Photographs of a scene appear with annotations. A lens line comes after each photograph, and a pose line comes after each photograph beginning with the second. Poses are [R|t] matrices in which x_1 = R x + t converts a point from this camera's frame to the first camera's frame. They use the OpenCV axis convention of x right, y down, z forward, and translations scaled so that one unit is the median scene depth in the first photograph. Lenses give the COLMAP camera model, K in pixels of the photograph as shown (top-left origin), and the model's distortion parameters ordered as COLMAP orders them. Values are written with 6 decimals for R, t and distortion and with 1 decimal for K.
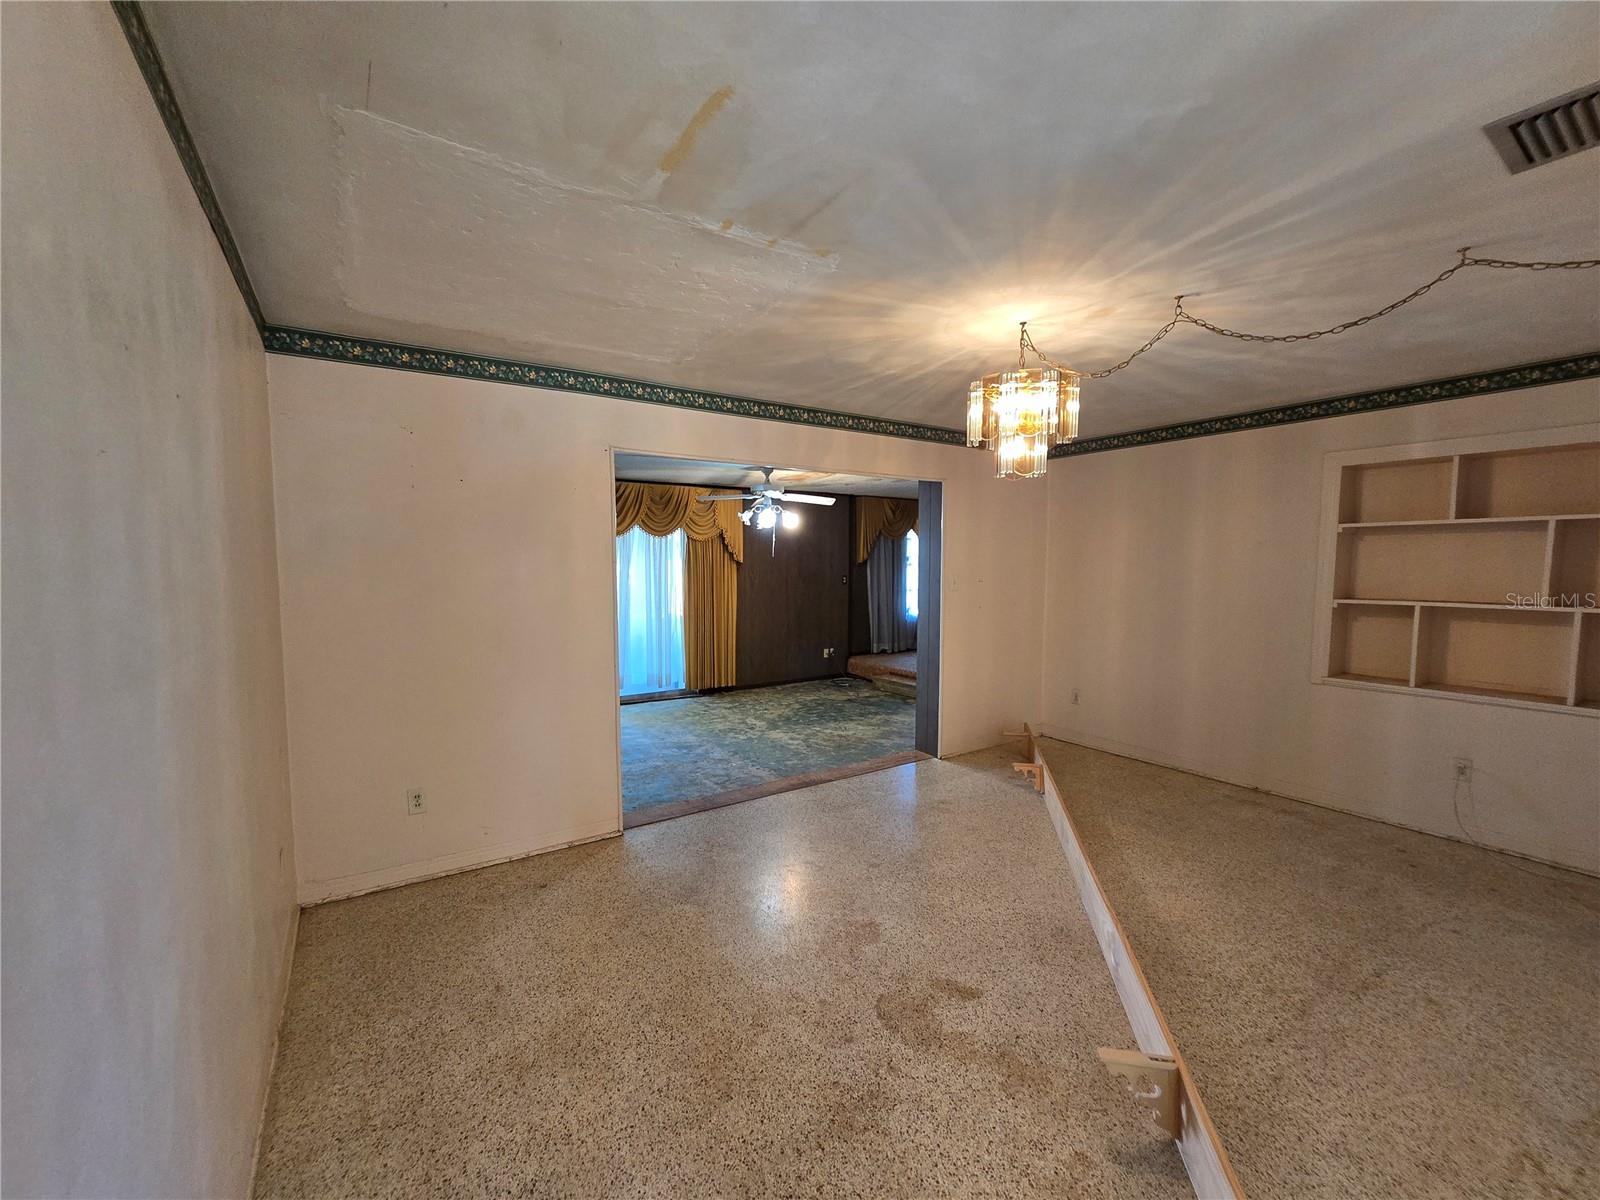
lens RADIAL K [[653.1, 0, 805.9], [0, 653.1, 605.3], [0, 0, 1]] dist [0.001028, 0.000351]
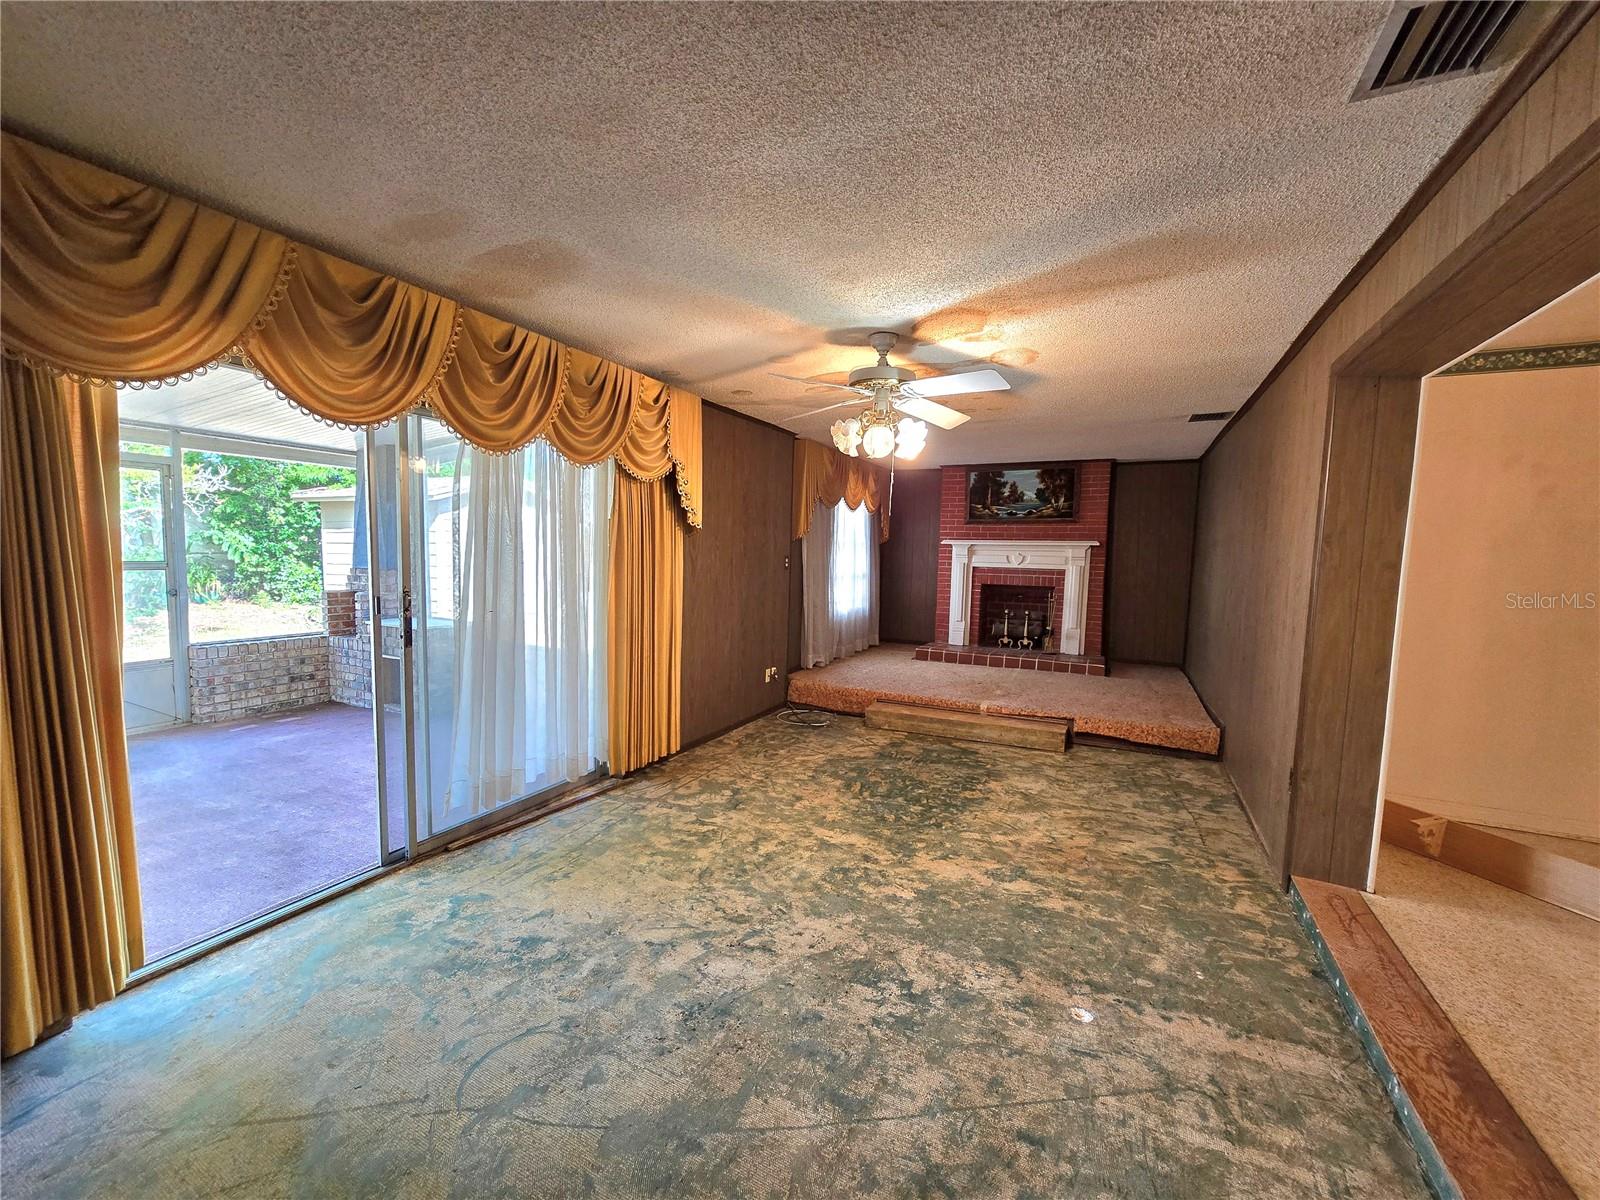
lens RADIAL K [[653.1, 0, 799.9], [0, 653.1, 601.5], [0, 0, 1]] dist [0.001028, 0.000351]
pose [[0.869028, -0.016457, 0.494490, -0.377890], [0.007914, 0.999781, 0.019365, -0.018069], [-0.494700, -0.012915, 0.868968, 0.605925]]
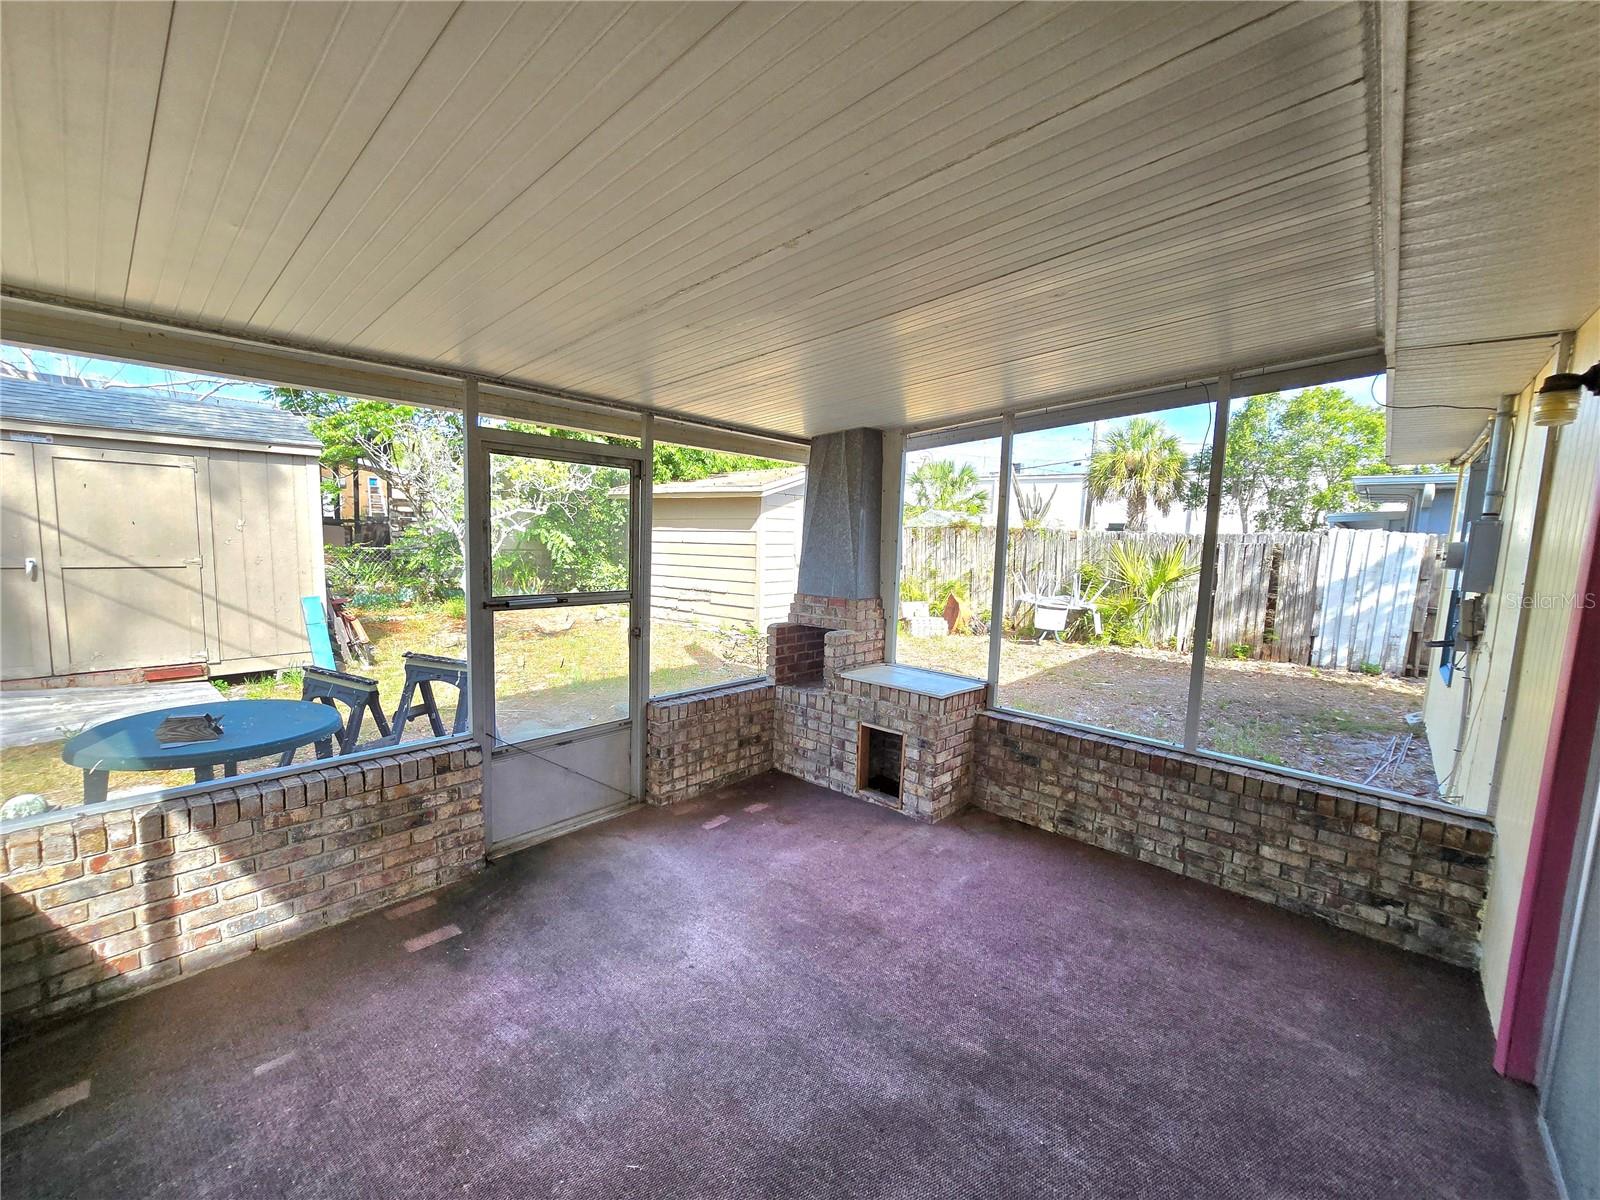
lens RADIAL K [[653.1, 0, 793.1], [0, 653.1, 606.3], [0, 0, 1]] dist [0.001028, 0.000351]
pose [[0.969476, 0.000987, 0.245185, -0.669834], [-0.012932, 0.998806, 0.047112, -0.076702], [-0.244845, -0.048845, 0.968331, 1.092305]]
